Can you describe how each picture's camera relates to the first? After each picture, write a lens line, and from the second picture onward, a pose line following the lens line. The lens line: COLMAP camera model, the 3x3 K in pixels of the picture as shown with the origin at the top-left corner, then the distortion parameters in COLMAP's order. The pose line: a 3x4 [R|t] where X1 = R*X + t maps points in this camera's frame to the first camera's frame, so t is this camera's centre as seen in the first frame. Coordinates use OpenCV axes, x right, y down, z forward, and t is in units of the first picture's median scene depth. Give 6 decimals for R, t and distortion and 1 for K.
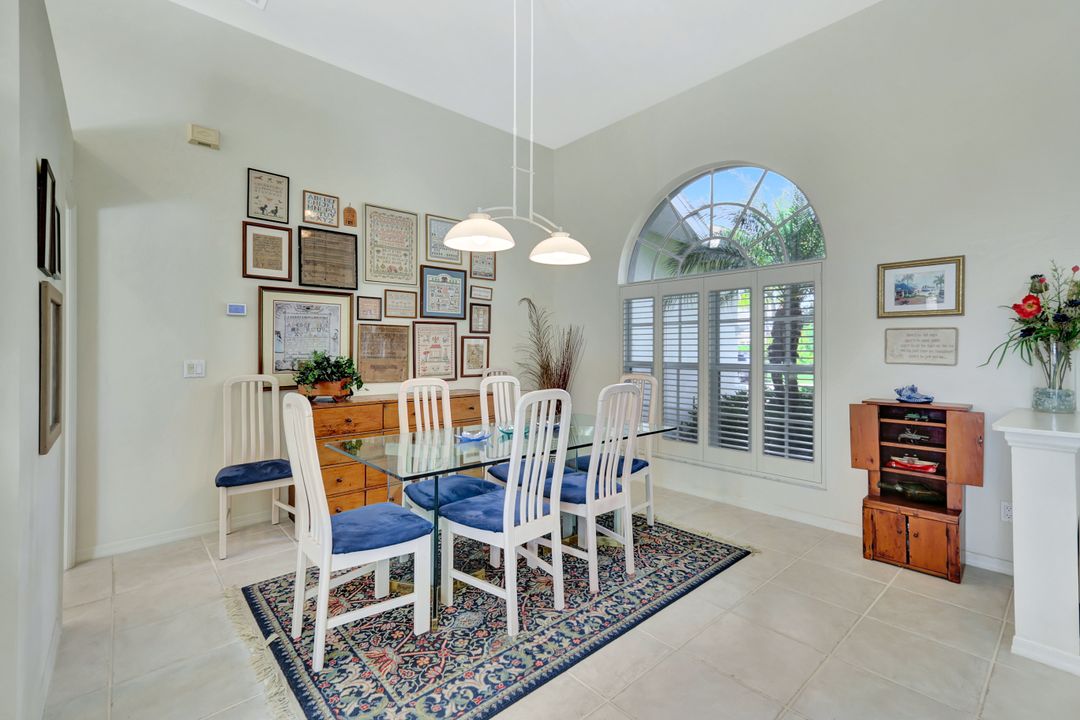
lens RADIAL K [[481.2, 0, 542.6], [0, 481.2, 349.8], [0, 0, 1]] dist [0.013052, -0.000603]
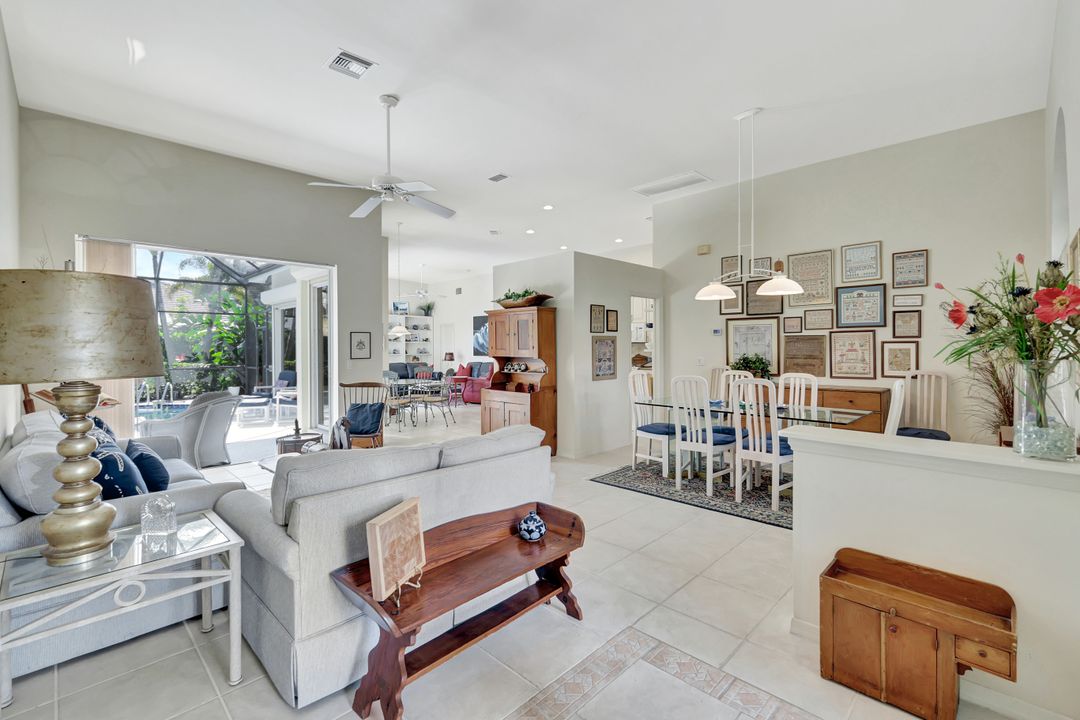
lens RADIAL K [[469.8, 0, 542.6], [0, 469.8, 353.7], [0, 0, 1]] dist [-0.000319, -0.000182]
pose [[0.062838, 0.013831, -0.997928, 1.133602], [0.003969, 0.999893, 0.014108, -0.022752], [0.998016, -0.004847, 0.062776, 0.160466]]
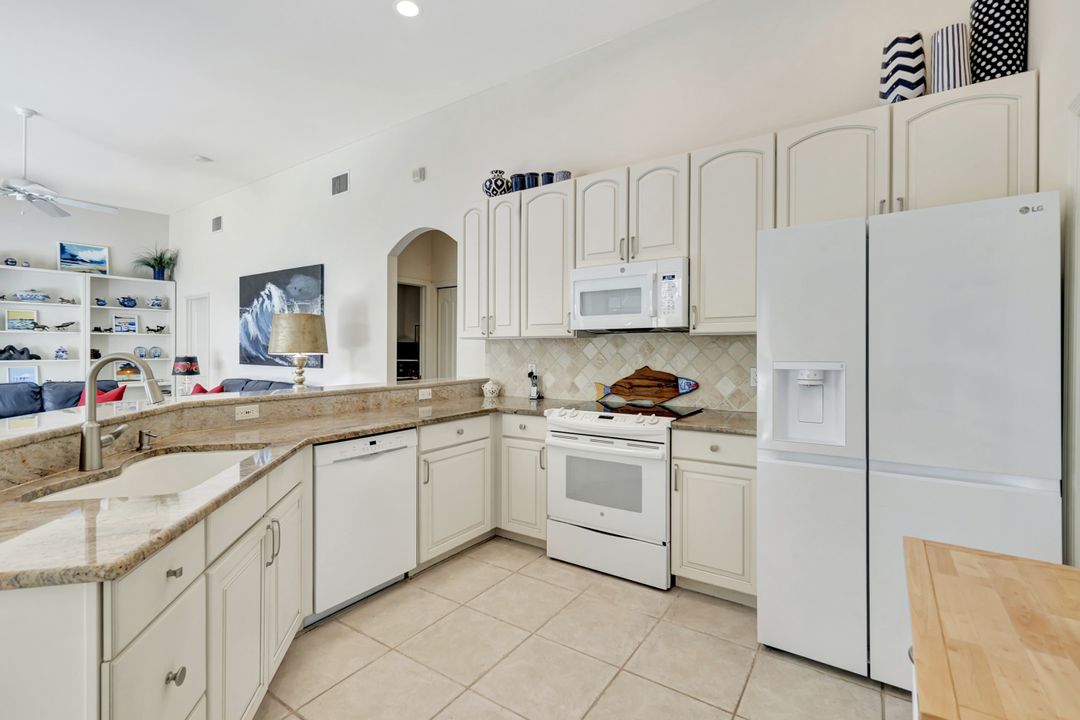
lens RADIAL K [[481.8, 0, 538.5], [0, 481.8, 344.6], [0, 0, 1]] dist [0.001404, -0.000284]
pose [[0.234353, -0.006034, -0.972133, -0.772491], [-0.001417, 0.999978, -0.006548, -0.014206], [0.972150, 0.002912, 0.234339, 0.495246]]
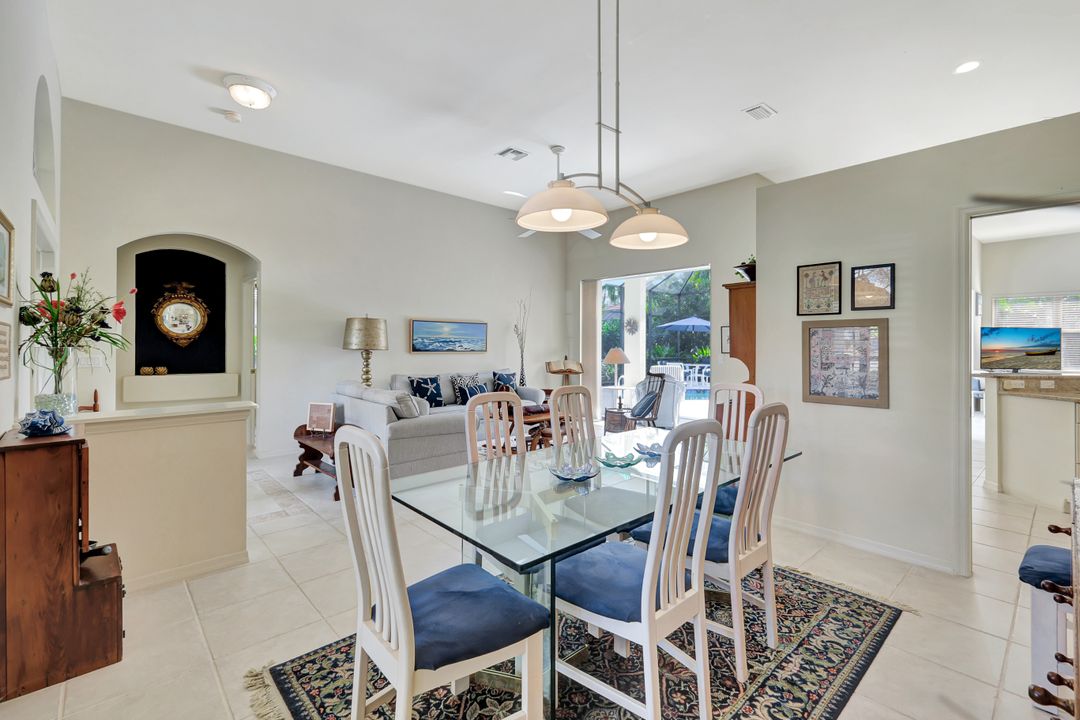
lens RADIAL K [[481.8, 0, 538.5], [0, 481.8, 344.6], [0, 0, 1]] dist [0.001404, -0.000284]
pose [[-0.999966, -0.005450, -0.006246, 0.065733], [-0.005474, 0.999977, 0.003886, -0.016508], [0.006225, 0.003920, -0.999973, 1.333454]]
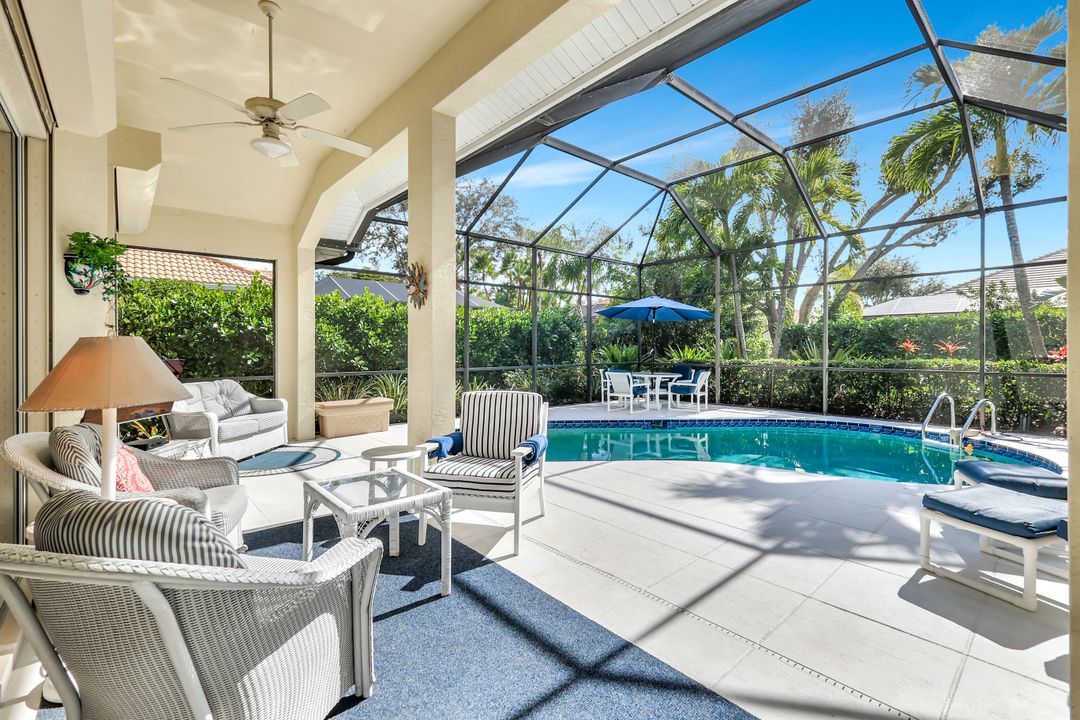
lens RADIAL K [[477.3, 0, 542.1], [0, 477.3, 351.0], [0, 0, 1]] dist [0.002652, 0.000461]
pose [[-0.999967, 0.001020, 0.008020, -0.805388], [0.001096, 0.999955, 0.009462, 0.023139], [-0.008010, 0.009471, -0.999923, -0.471423]]
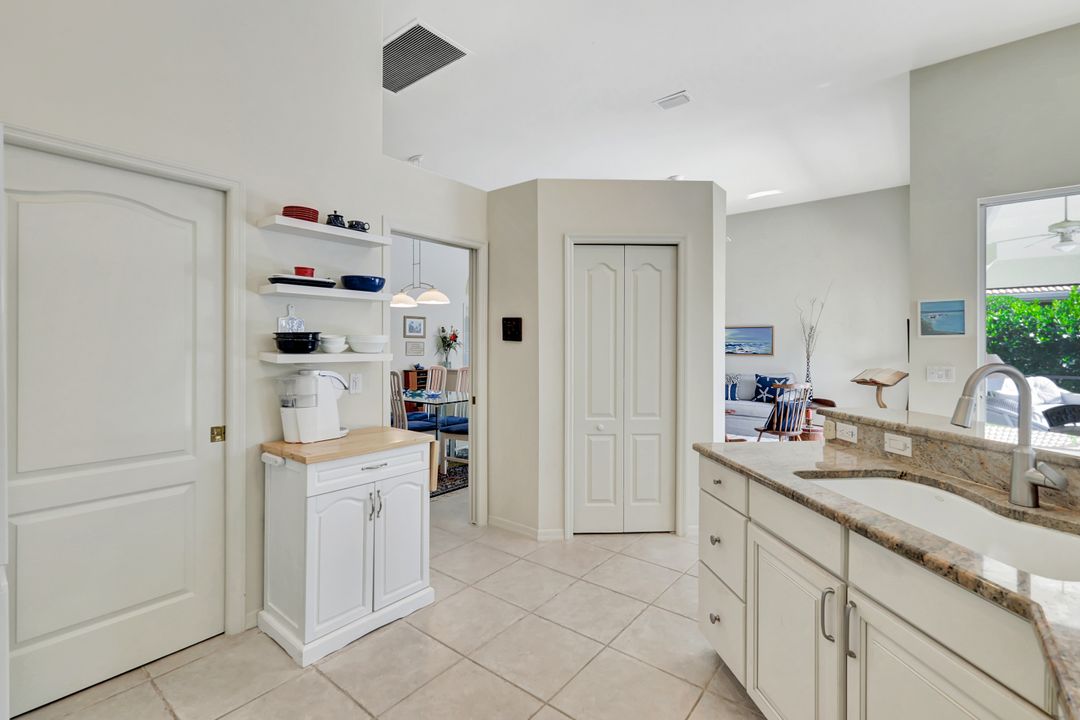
lens RADIAL K [[481.8, 0, 538.5], [0, 481.8, 344.6], [0, 0, 1]] dist [0.001404, -0.000284]
pose [[-0.164177, 0.000022, 0.986431, -1.574171], [0.002256, 0.999997, 0.000353, -0.024231], [-0.986428, 0.002284, -0.164176, 0.620710]]
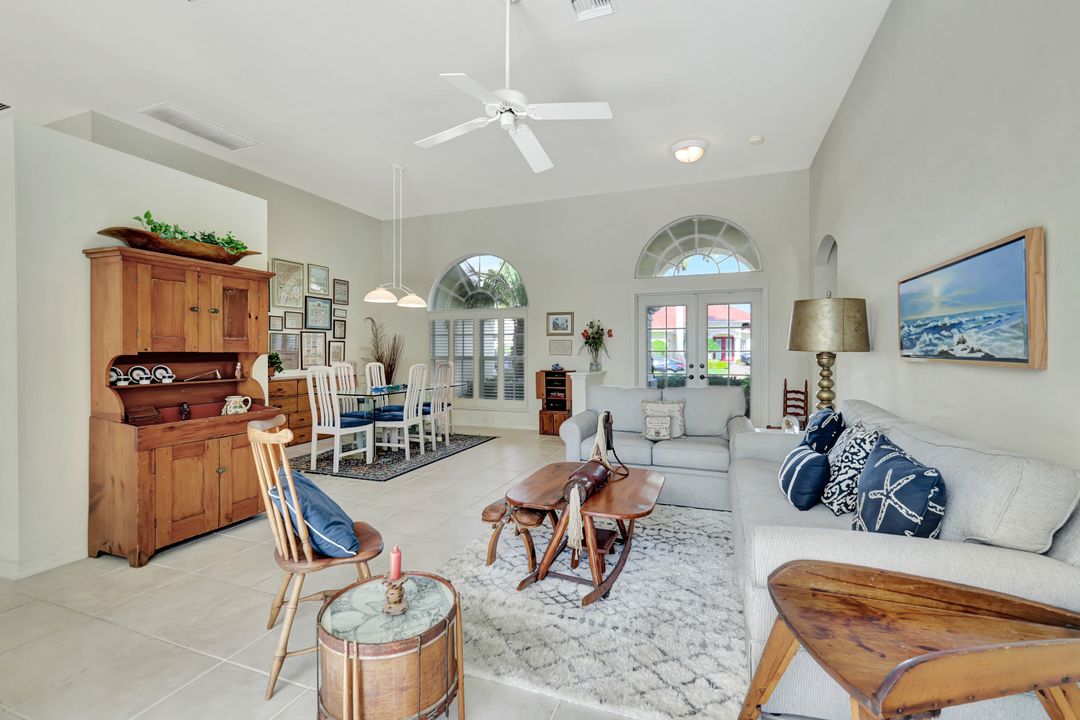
lens RADIAL K [[469.8, 0, 542.6], [0, 469.8, 353.7], [0, 0, 1]] dist [-0.000319, -0.000182]
pose [[0.888851, -0.003768, 0.458181, -0.317623], [0.001663, 0.999986, 0.004998, 0.009931], [-0.458193, -0.003681, 0.888845, -0.865708]]
